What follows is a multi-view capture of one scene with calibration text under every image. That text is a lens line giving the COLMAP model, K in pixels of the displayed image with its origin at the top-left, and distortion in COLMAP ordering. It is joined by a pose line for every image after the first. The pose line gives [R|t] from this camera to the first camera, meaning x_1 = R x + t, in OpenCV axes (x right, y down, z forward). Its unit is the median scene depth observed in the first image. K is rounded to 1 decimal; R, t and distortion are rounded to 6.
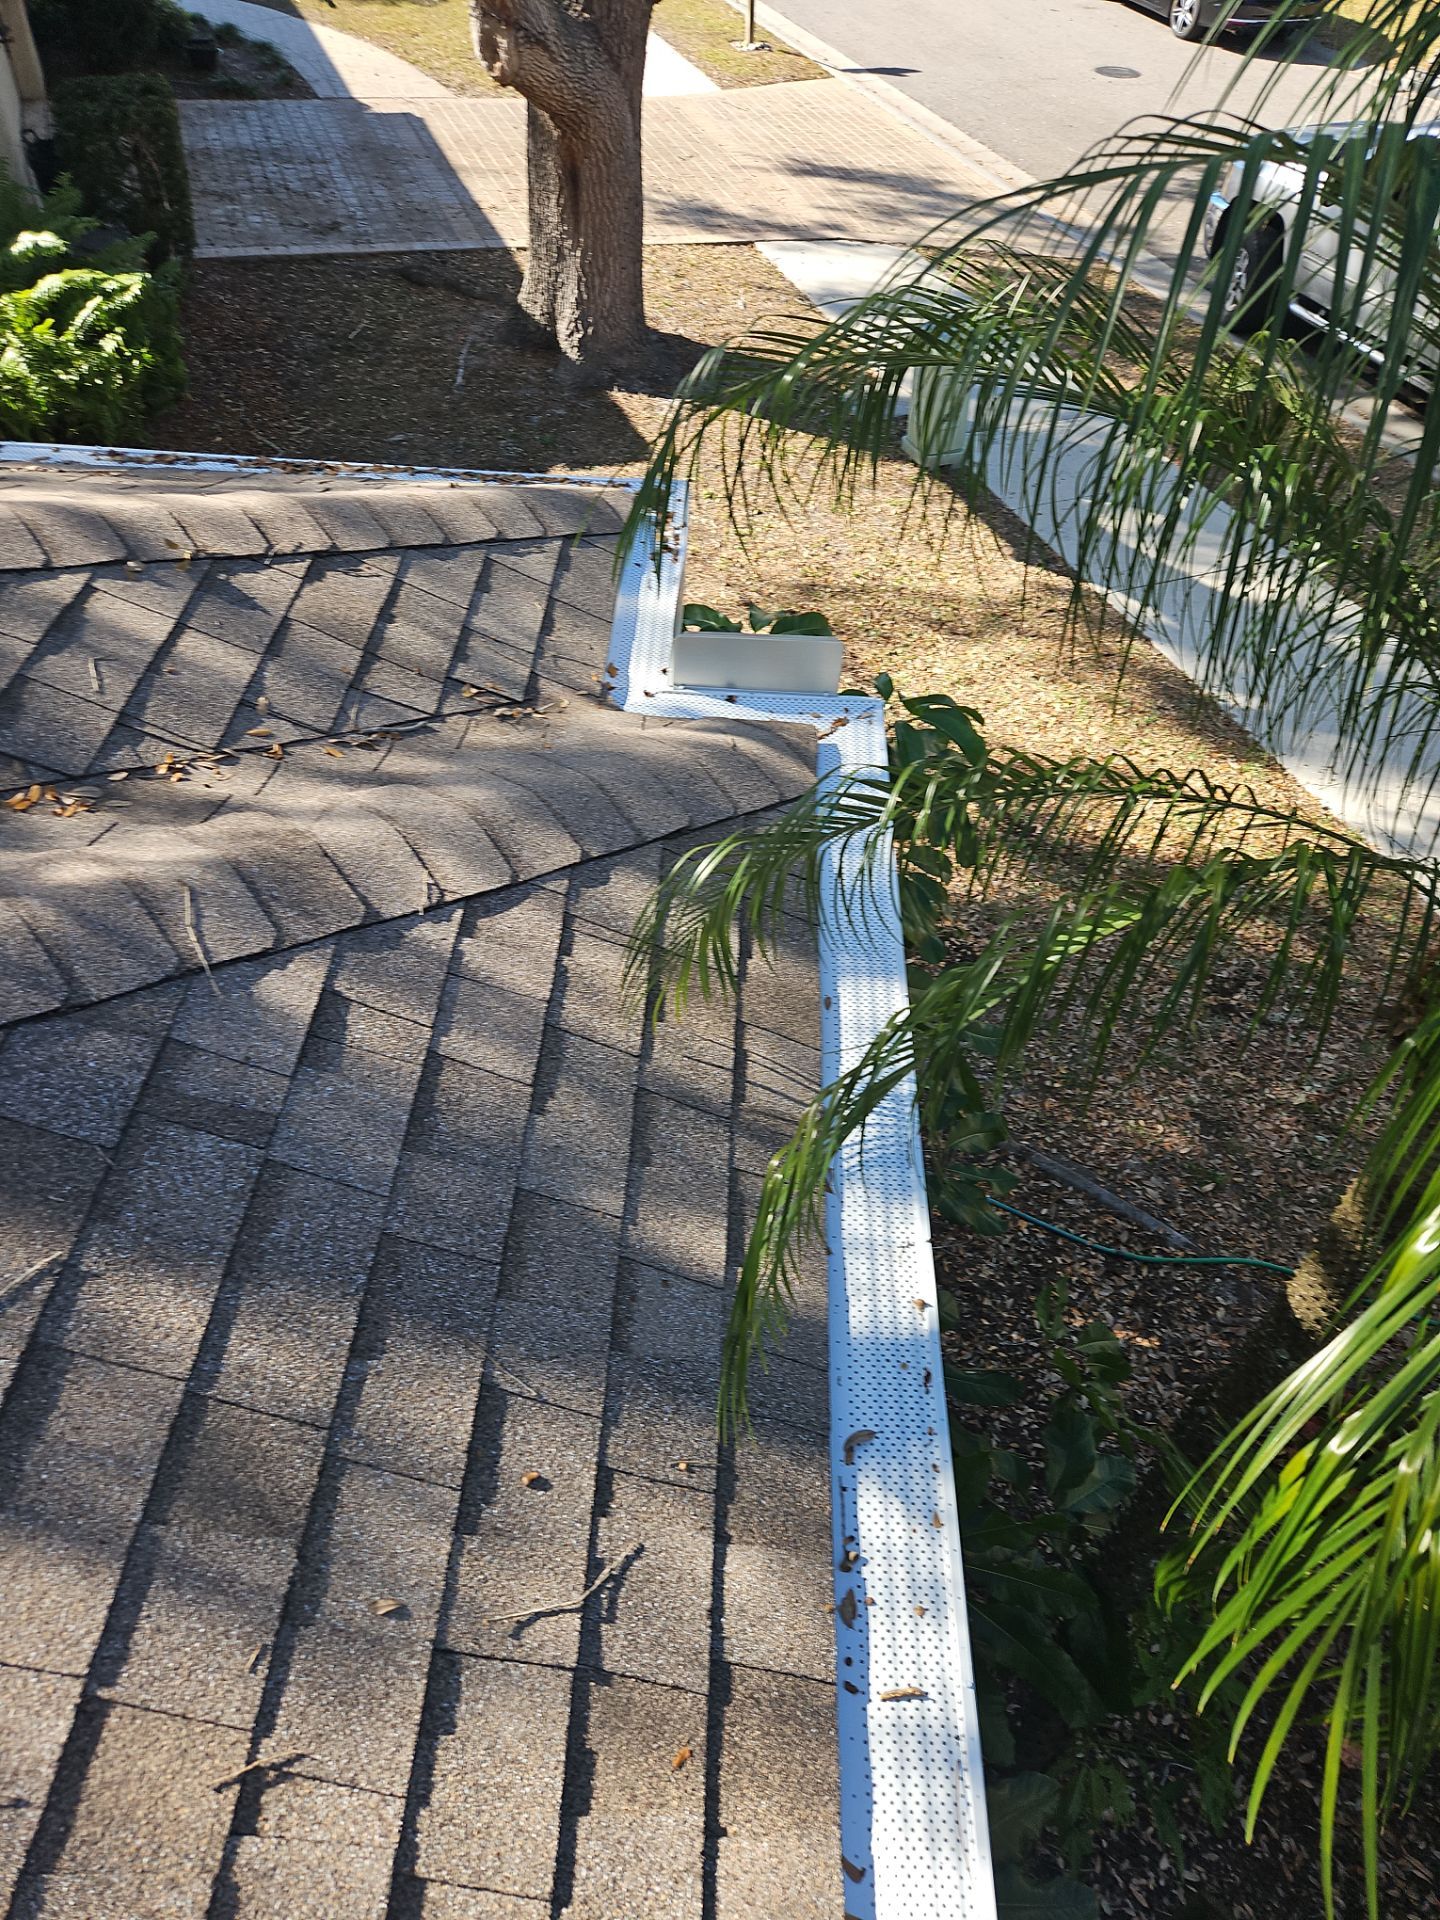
lens RADIAL K [[1357.1, 0, 714.9], [0, 1357.1, 928.4], [0, 0, 1]] dist [0.081990, -0.076287]
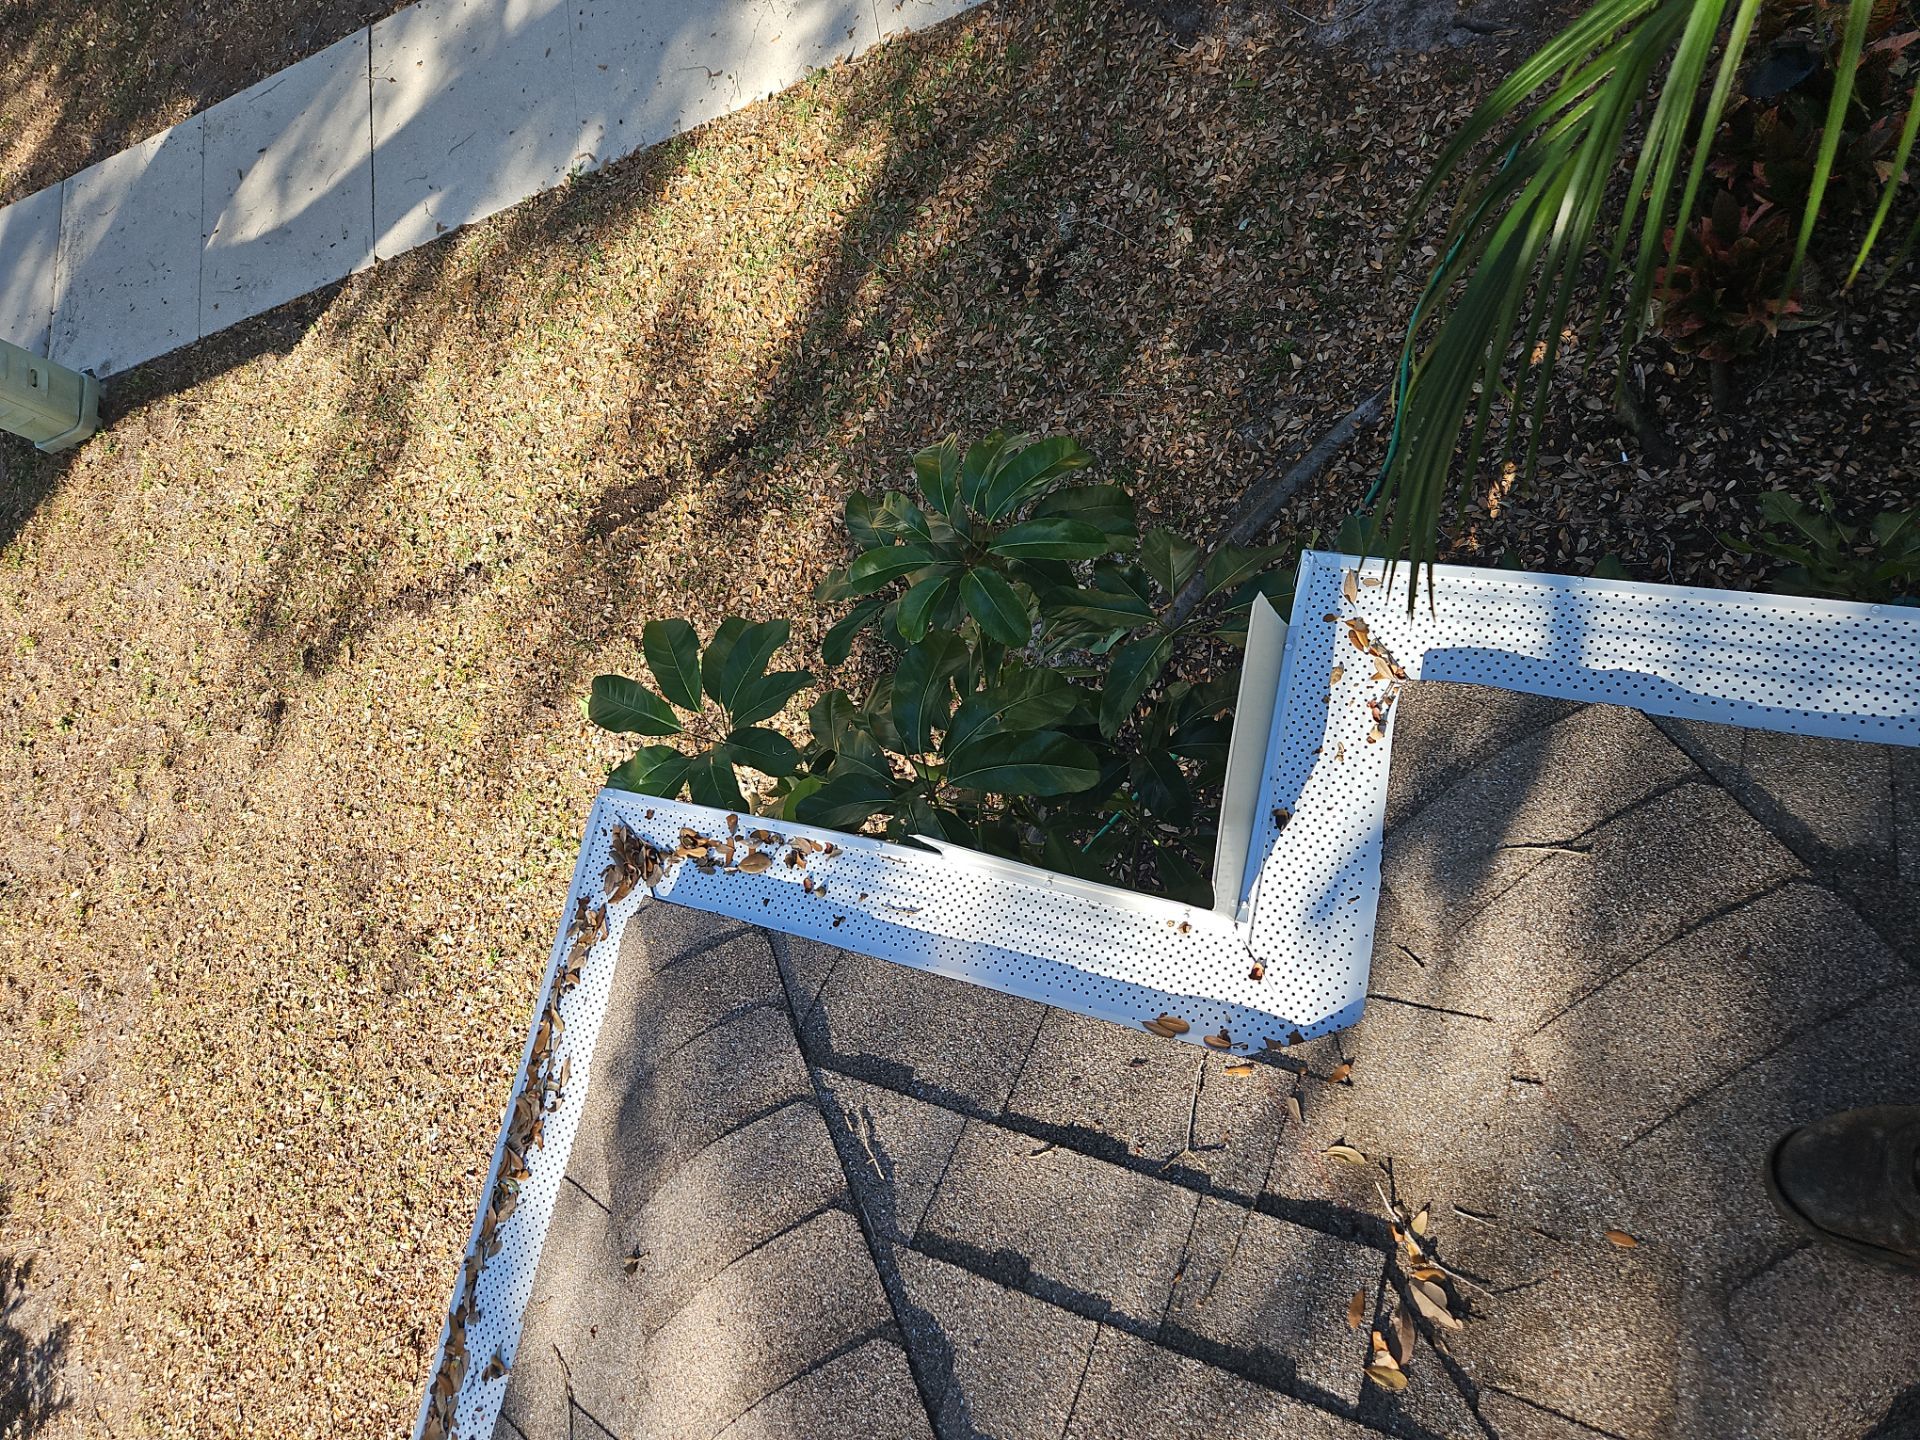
lens RADIAL K [[1357.1, 0, 966.0], [0, 1357.1, 738.5], [0, 0, 1]] dist [0.081990, -0.076287]
pose [[0.196850, -0.972107, 0.127507, -0.023888], [0.913776, 0.229043, 0.335488, -0.221788], [-0.355335, 0.050472, 0.933375, 0.253750]]
